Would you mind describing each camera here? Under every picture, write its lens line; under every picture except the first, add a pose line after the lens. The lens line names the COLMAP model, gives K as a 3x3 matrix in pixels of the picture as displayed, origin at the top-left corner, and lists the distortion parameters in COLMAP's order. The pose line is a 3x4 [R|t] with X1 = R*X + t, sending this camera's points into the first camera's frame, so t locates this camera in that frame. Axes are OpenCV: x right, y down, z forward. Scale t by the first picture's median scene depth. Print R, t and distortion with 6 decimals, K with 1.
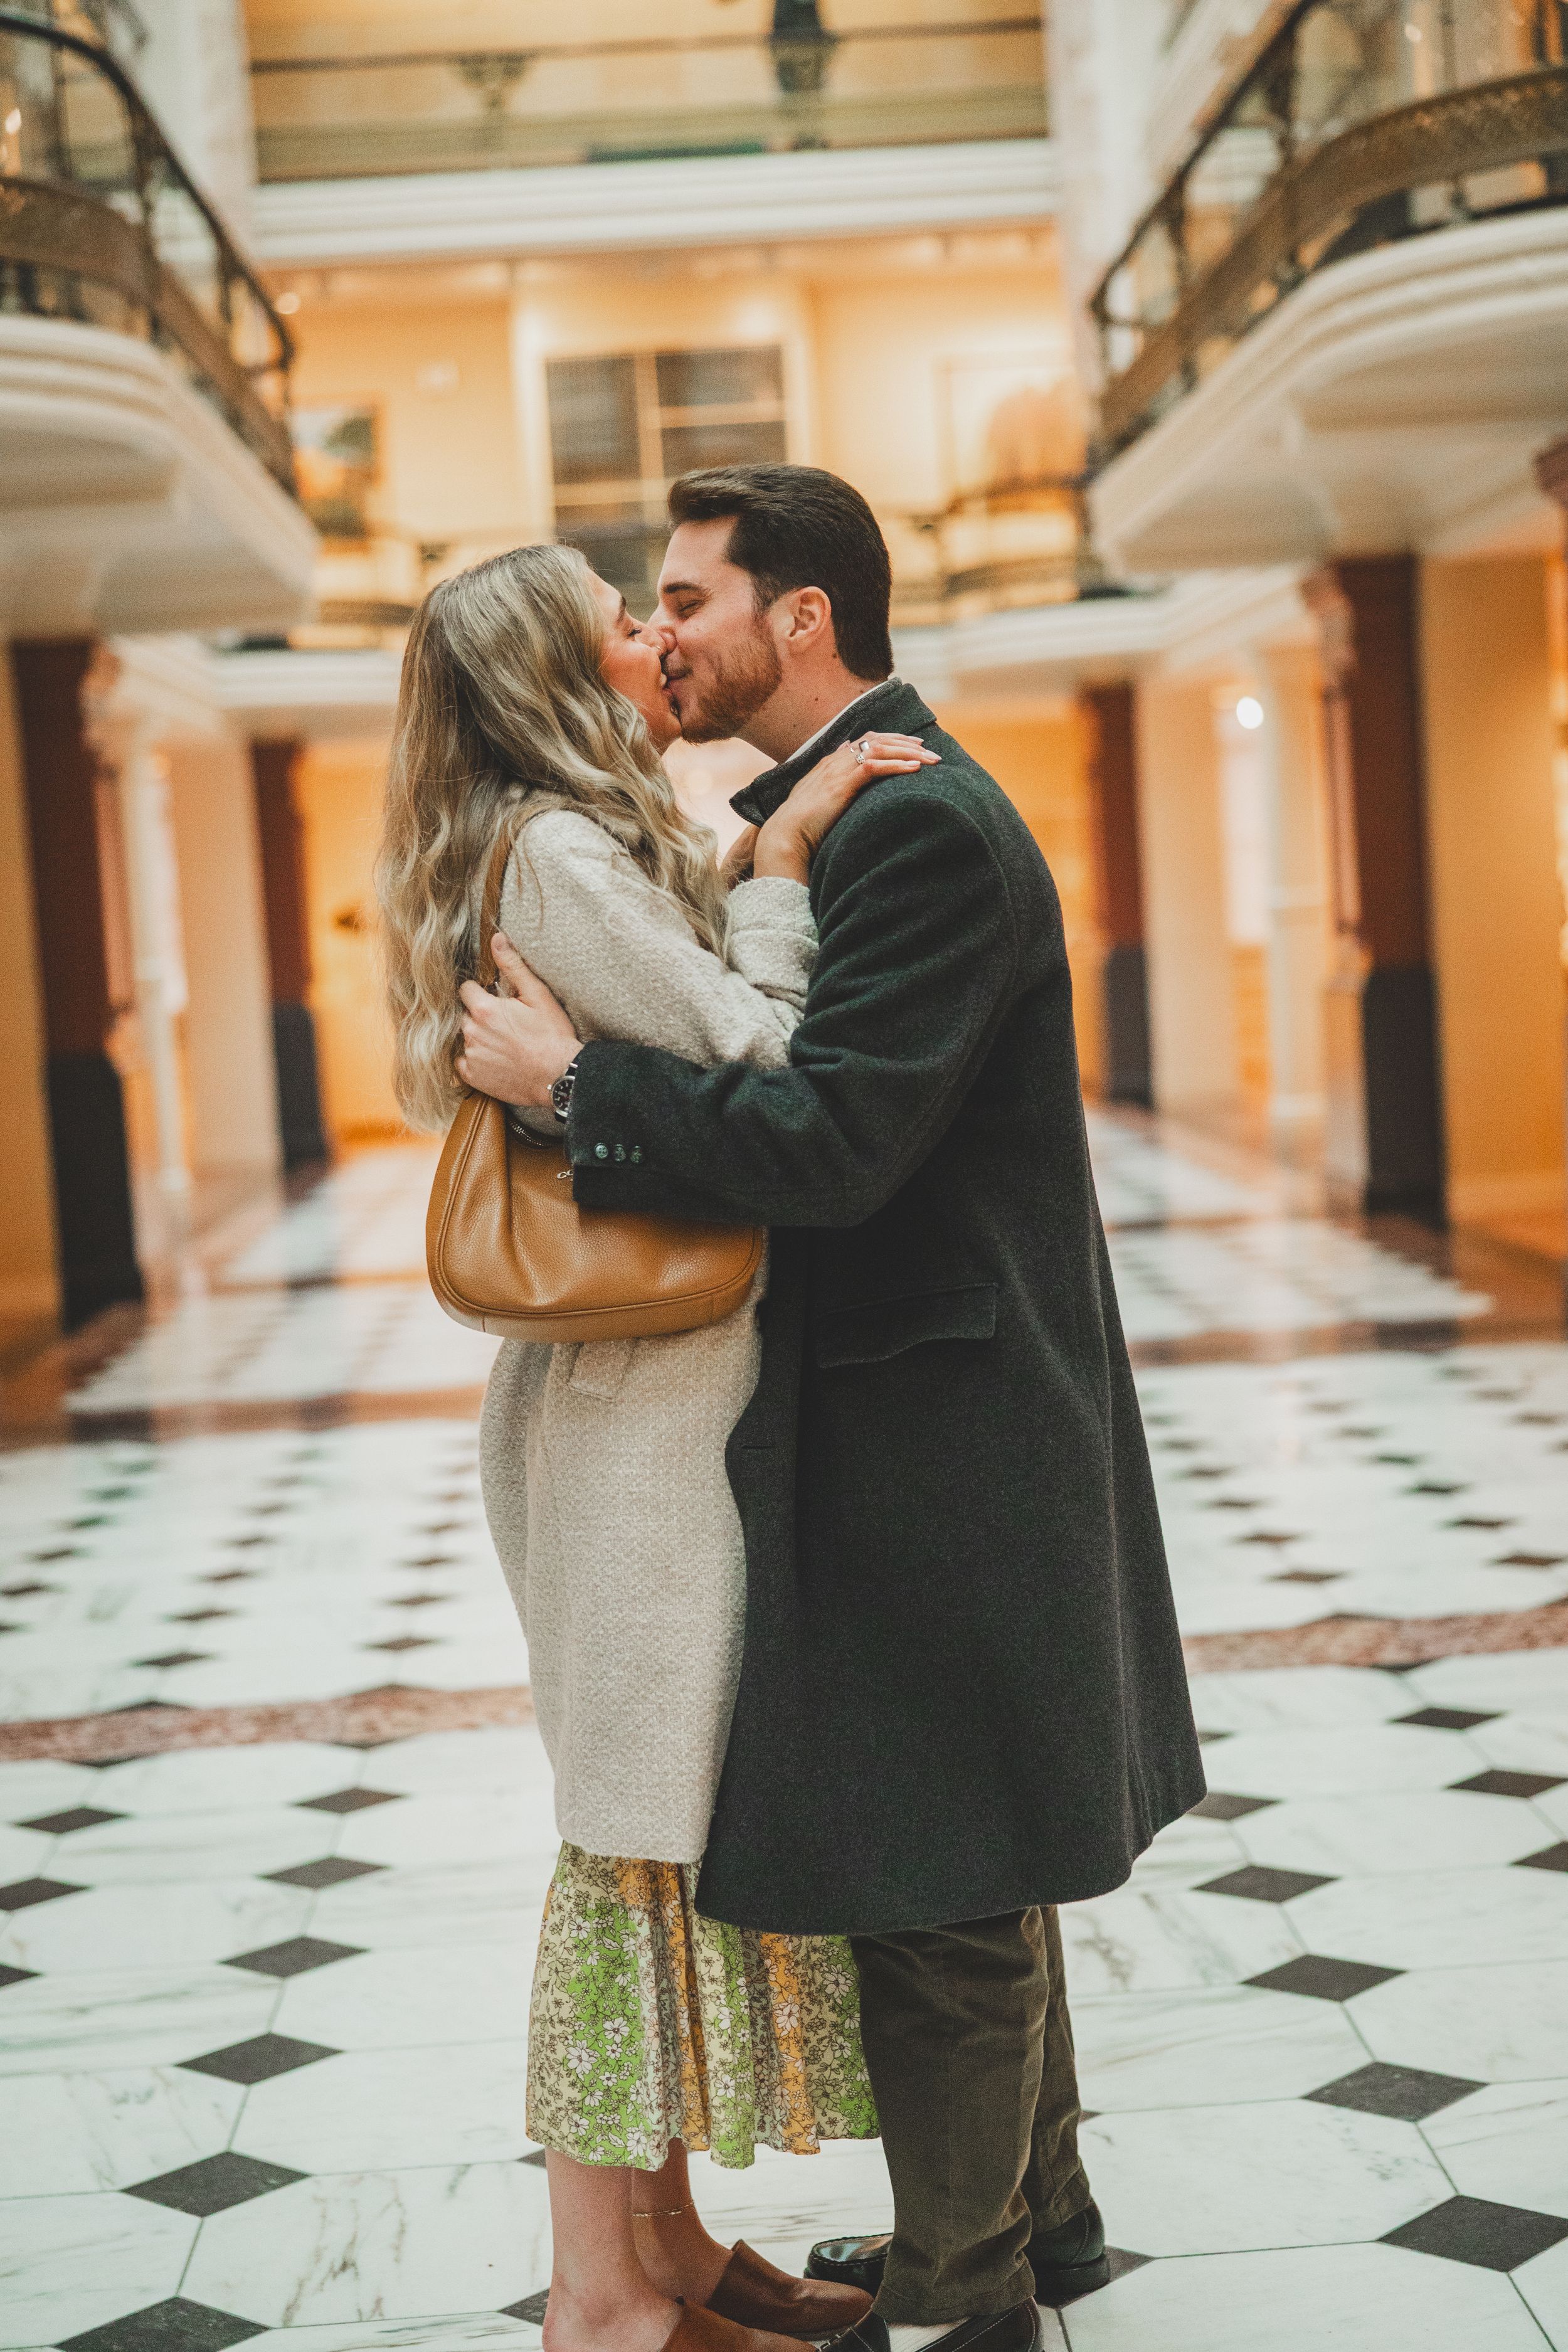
lens RADIAL K [[3561.5, 0, 784.0], [0, 3561.5, 1176.0], [0, 0, 1]] dist [0.017551, 0.070054]
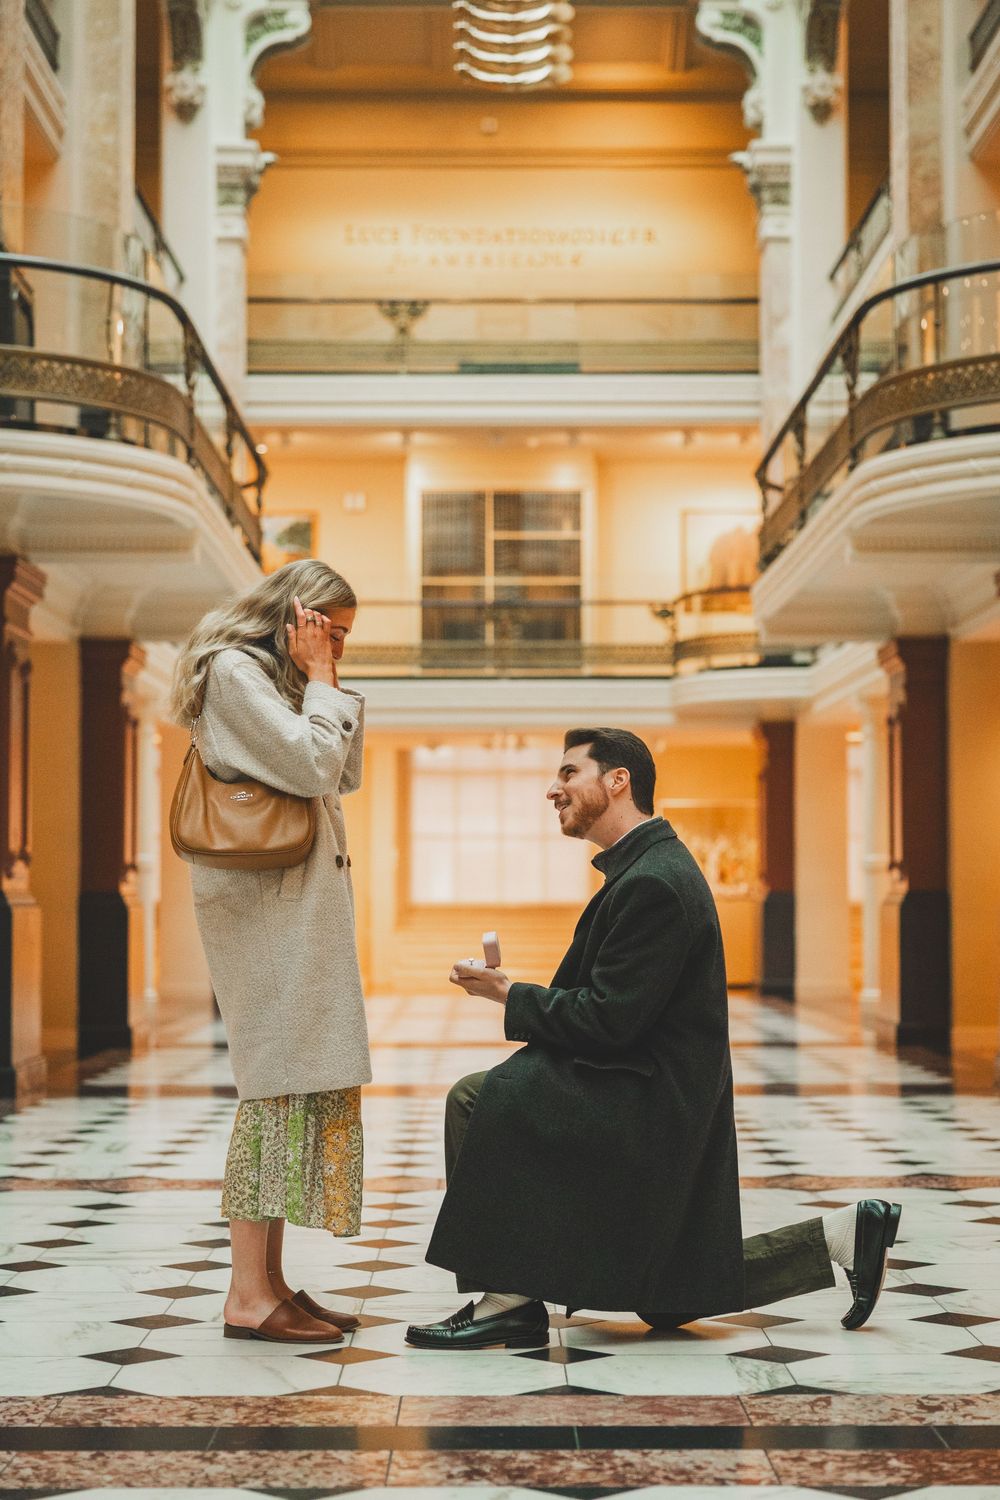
lens RADIAL K [[2547.4, 0, 500.0], [0, 2547.4, 750.0], [0, 0, 1]] dist [0.057240, 0.099863]
pose [[0.997644, 0.060282, -0.032745, 0.015735], [-0.064017, 0.989638, -0.128526, 0.037435], [0.024658, 0.130319, 0.991165, -0.143028]]
